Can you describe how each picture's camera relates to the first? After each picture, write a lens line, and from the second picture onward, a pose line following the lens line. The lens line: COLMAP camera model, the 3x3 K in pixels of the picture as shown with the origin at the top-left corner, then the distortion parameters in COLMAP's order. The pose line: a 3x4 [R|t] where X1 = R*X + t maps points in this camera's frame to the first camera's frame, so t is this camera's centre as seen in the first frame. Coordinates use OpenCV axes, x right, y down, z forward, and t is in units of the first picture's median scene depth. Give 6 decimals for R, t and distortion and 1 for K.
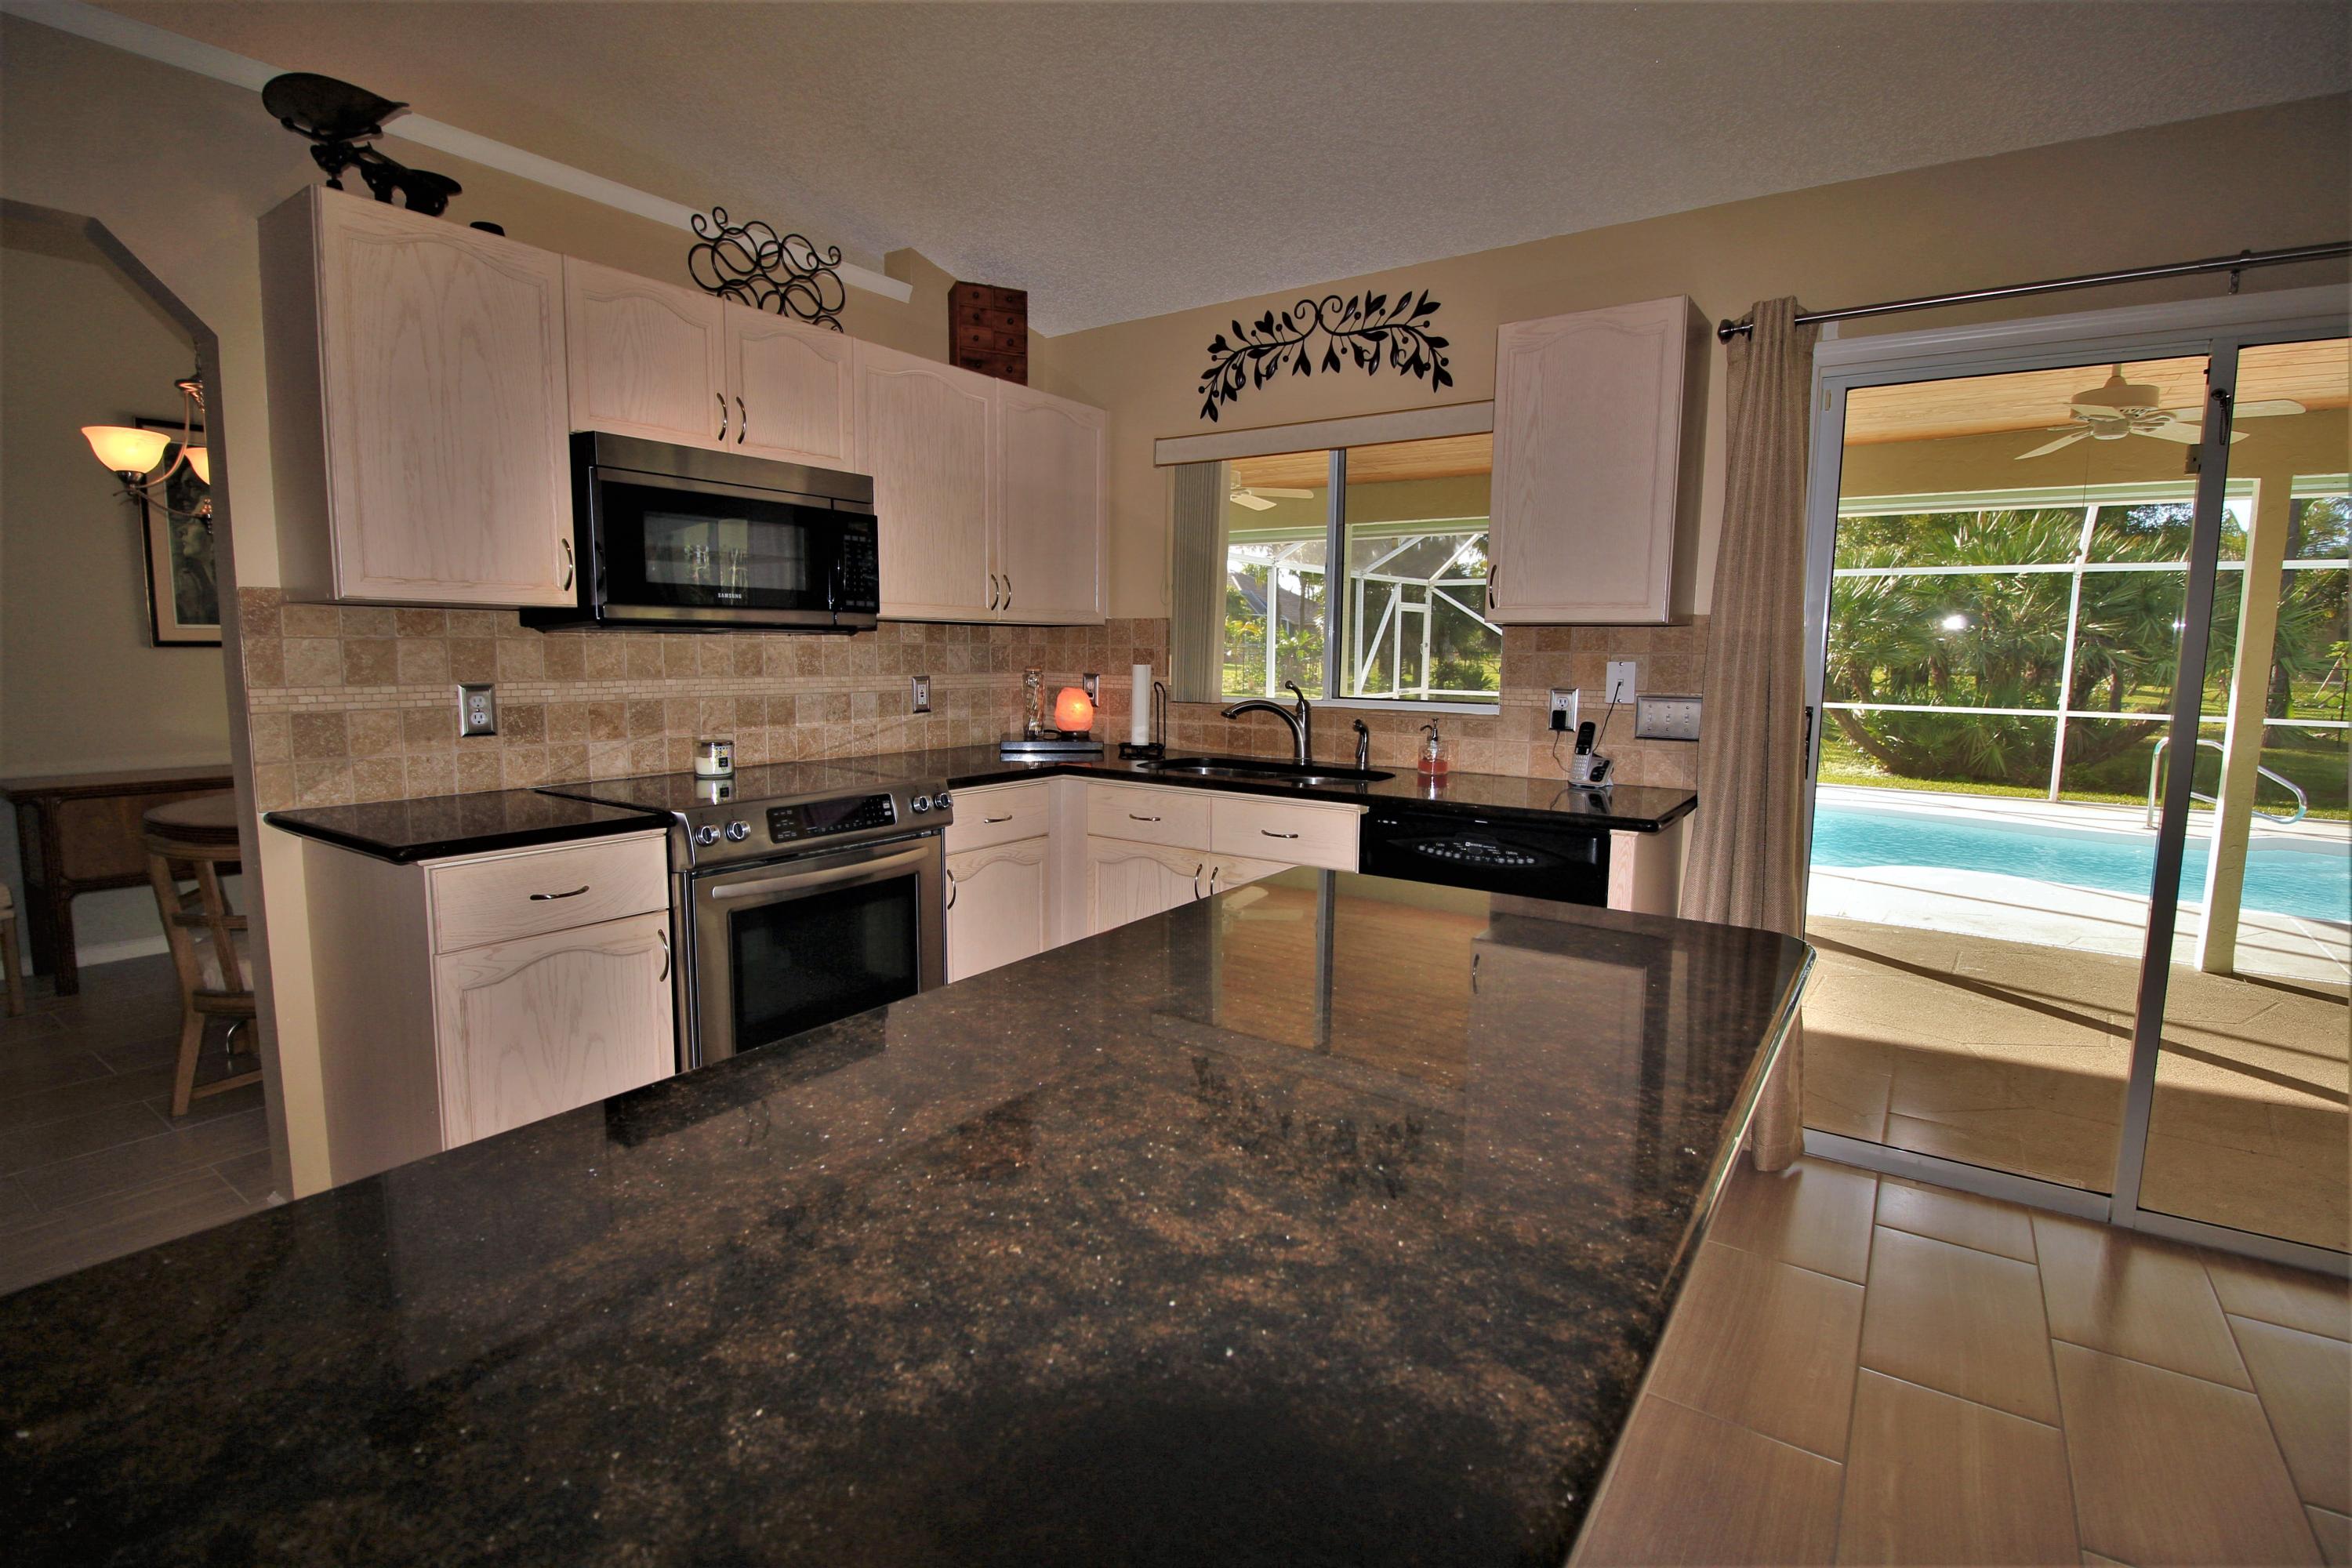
lens RADIAL K [[1133.6, 0, 1166.6], [0, 1133.6, 785.4], [0, 0, 1]] dist [-0.016893, -0.003162]
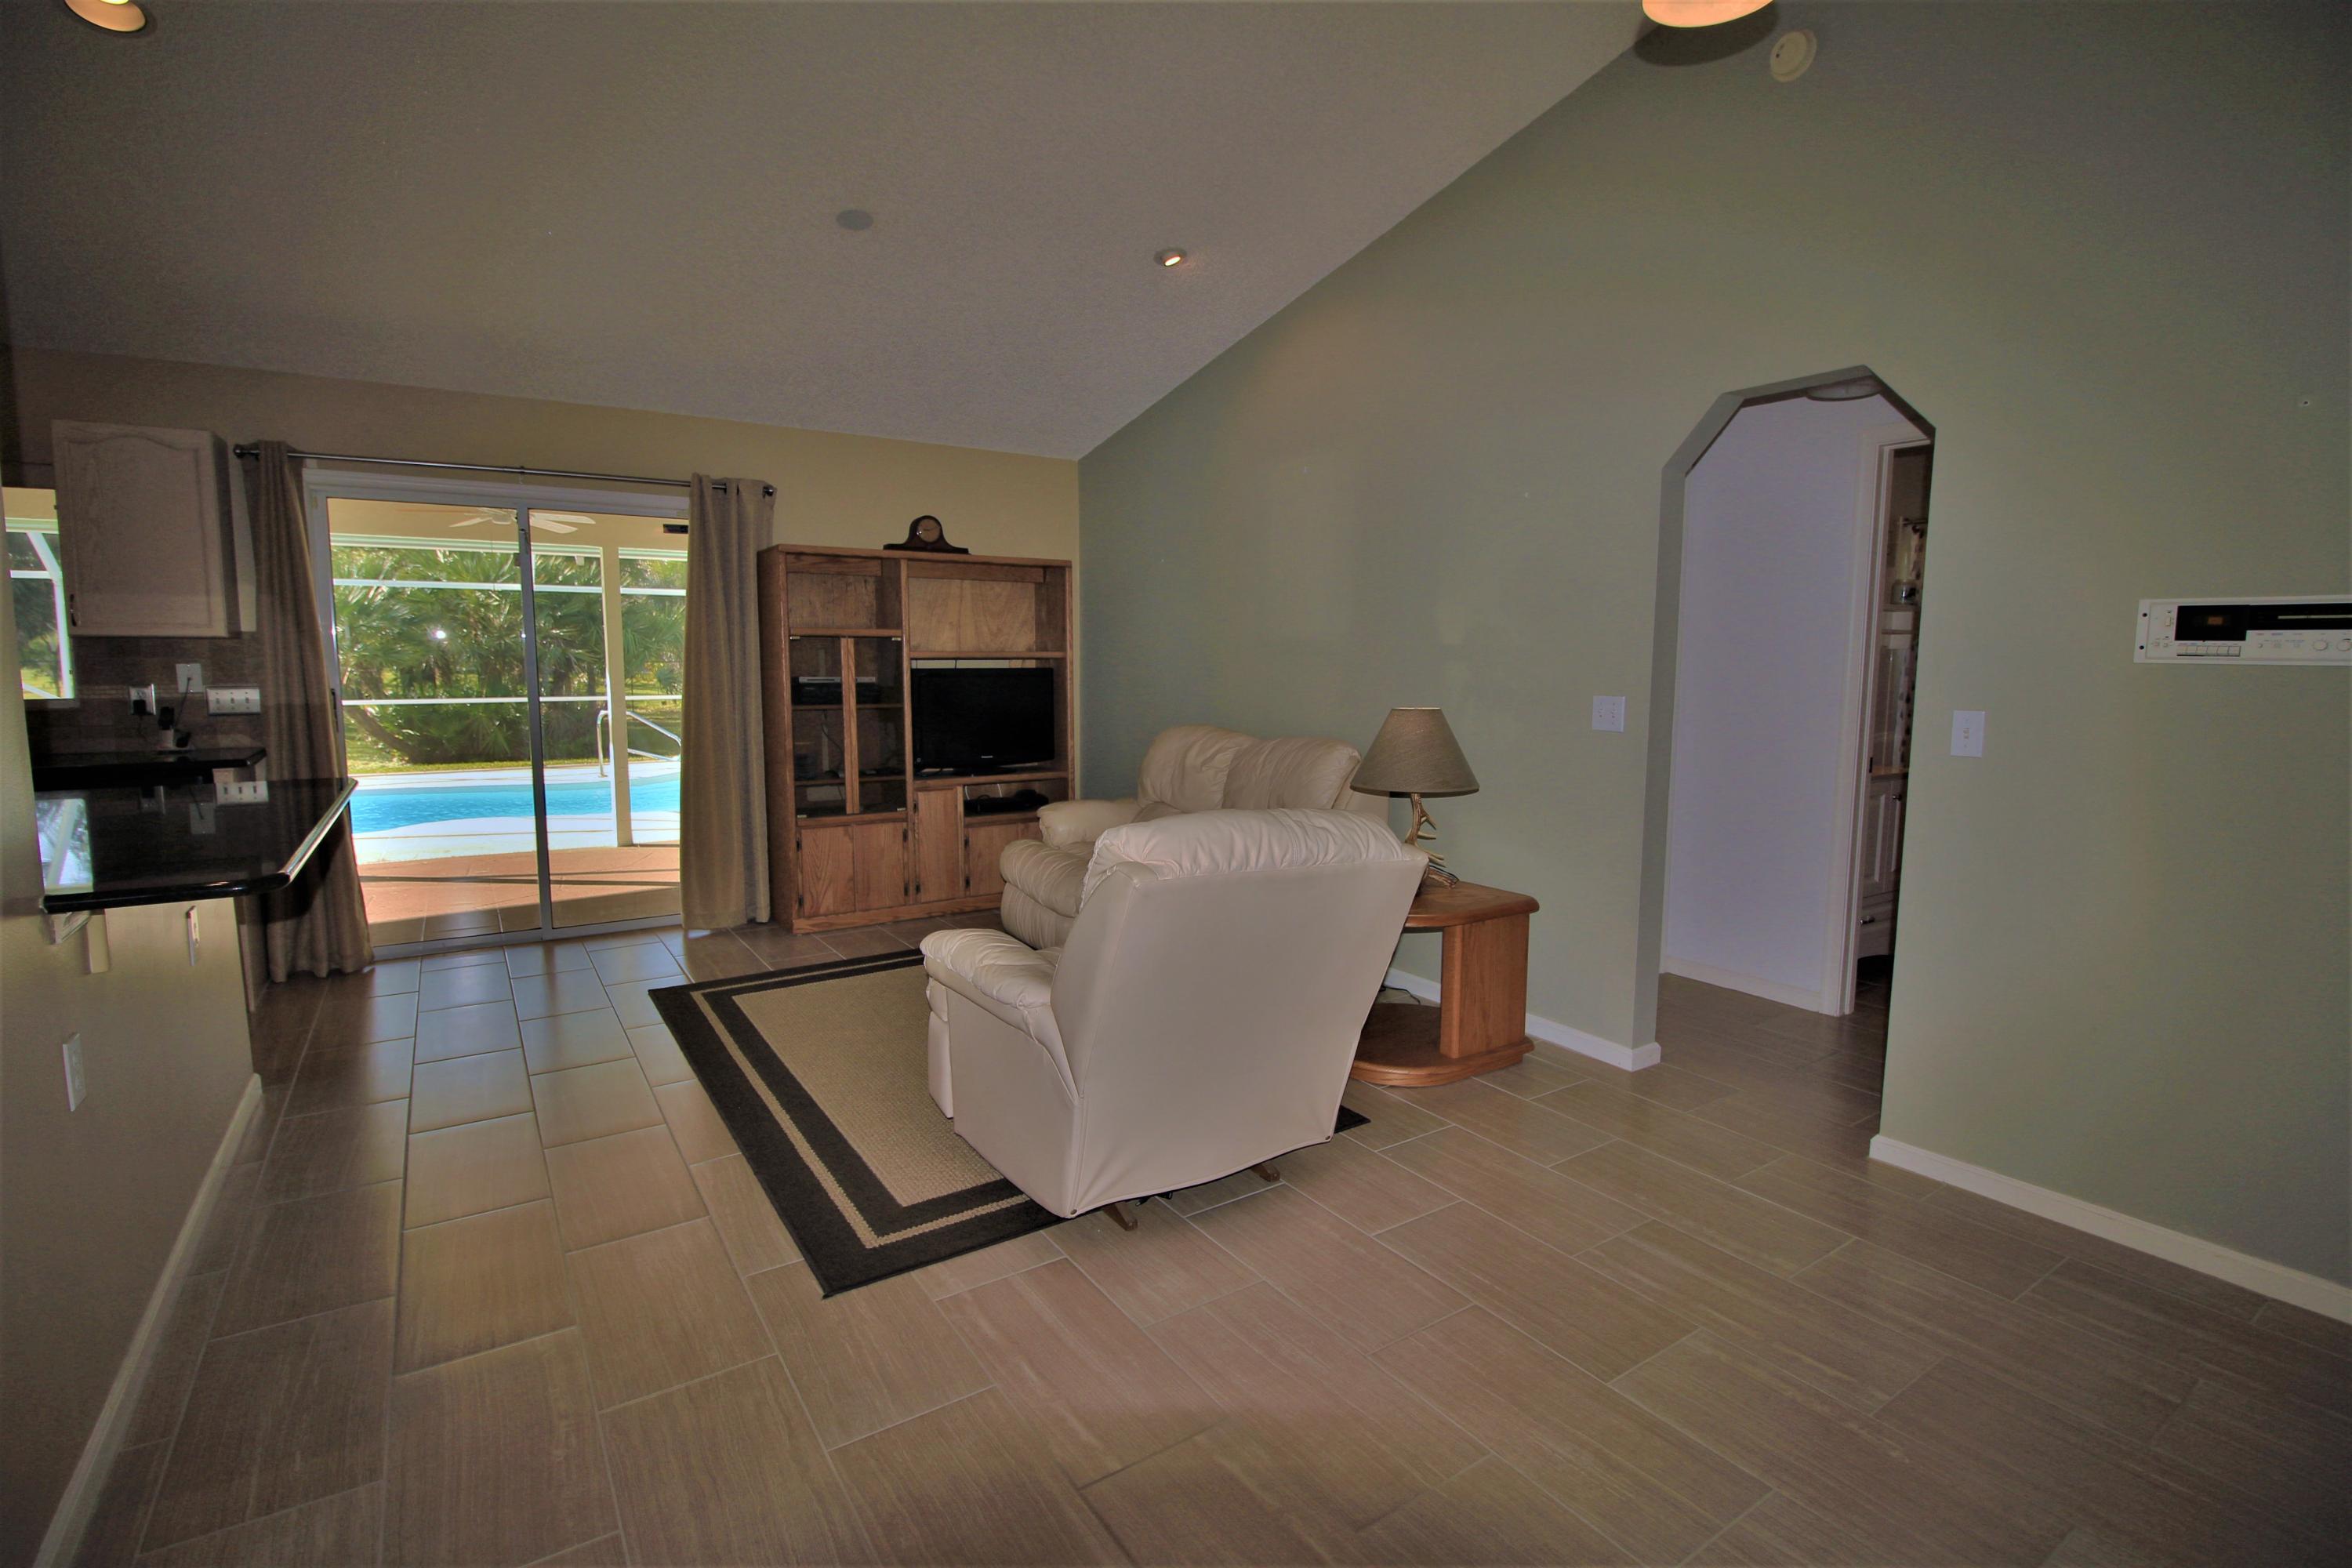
lens RADIAL K [[1133.6, 0, 1193.0], [0, 1133.6, 778.8], [0, 0, 1]] dist [-0.016893, -0.003162]
pose [[0.380427, -0.108403, 0.918435, -0.490875], [0.114325, 0.991001, 0.069614, 0.095081], [-0.917717, 0.078517, 0.389397, -0.815528]]
